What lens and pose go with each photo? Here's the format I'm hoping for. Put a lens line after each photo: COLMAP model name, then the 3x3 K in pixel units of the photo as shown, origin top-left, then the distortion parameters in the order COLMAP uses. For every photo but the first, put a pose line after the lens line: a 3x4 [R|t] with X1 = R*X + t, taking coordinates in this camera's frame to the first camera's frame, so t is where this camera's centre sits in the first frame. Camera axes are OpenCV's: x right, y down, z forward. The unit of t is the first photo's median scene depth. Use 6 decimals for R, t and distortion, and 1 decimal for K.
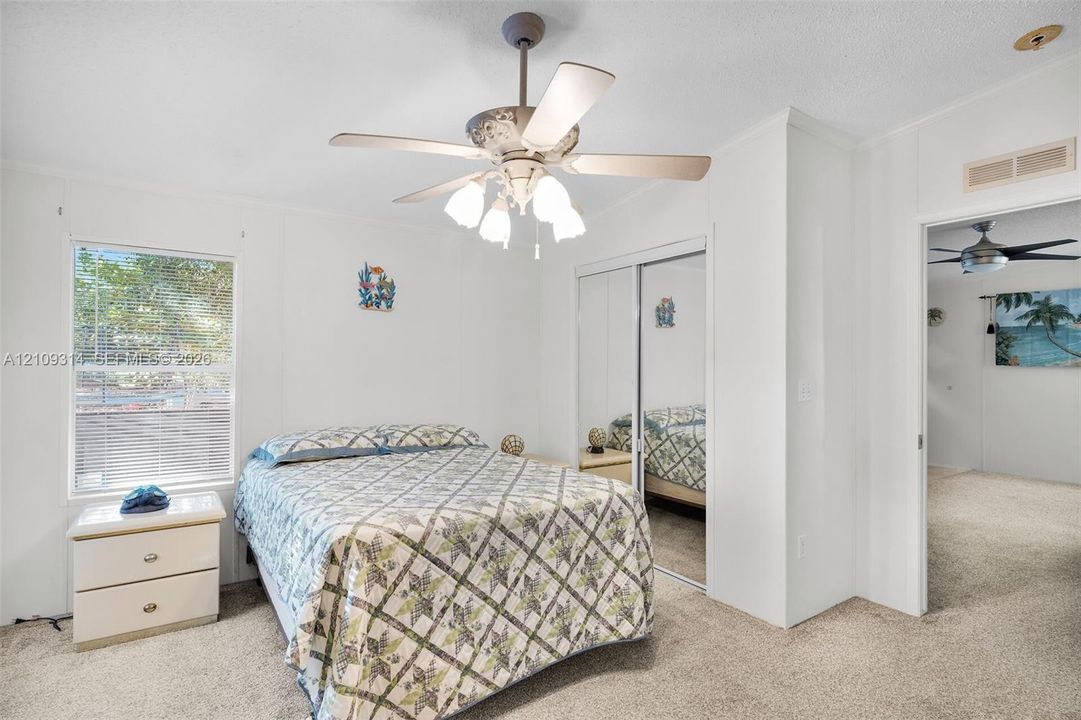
lens RADIAL K [[543.0, 0, 543.3], [0, 543.0, 368.3], [0, 0, 1]] dist [-0.004547, -0.000177]
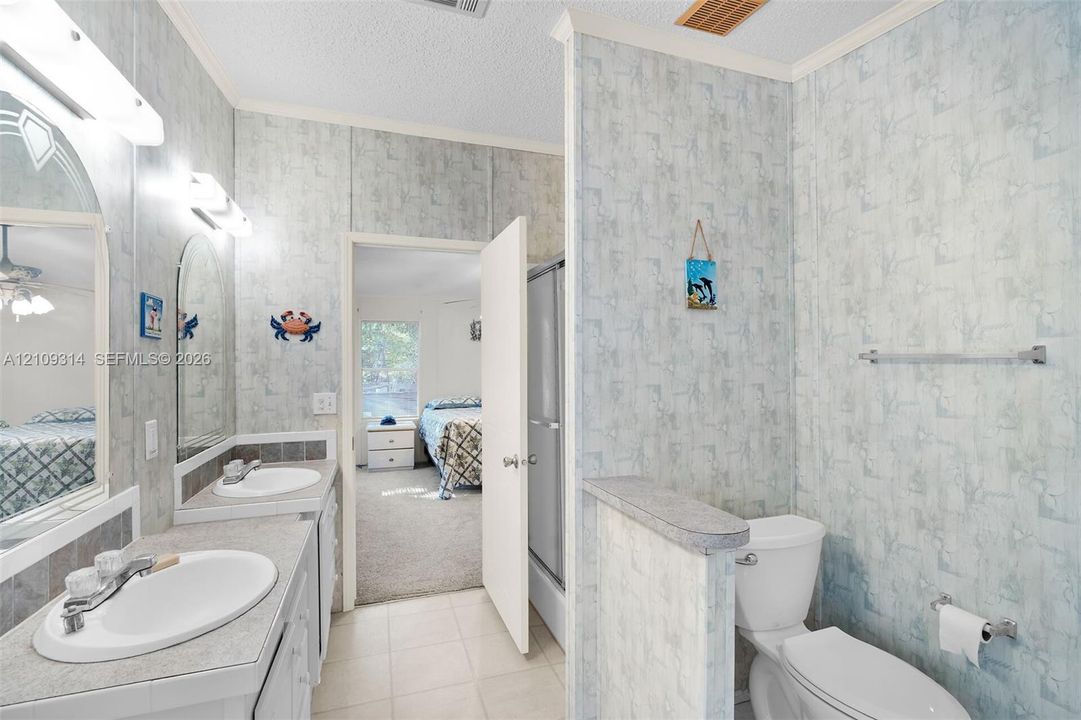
lens RADIAL K [[484.4, 0, 537.4], [0, 484.4, 361.6], [0, 0, 1]] dist [-0.008919, 0.000305]
pose [[0.962240, -0.015140, -0.271782, 0.875155], [0.012816, 0.999865, -0.010324, -0.011936], [0.271902, 0.006451, 0.962303, -1.550385]]
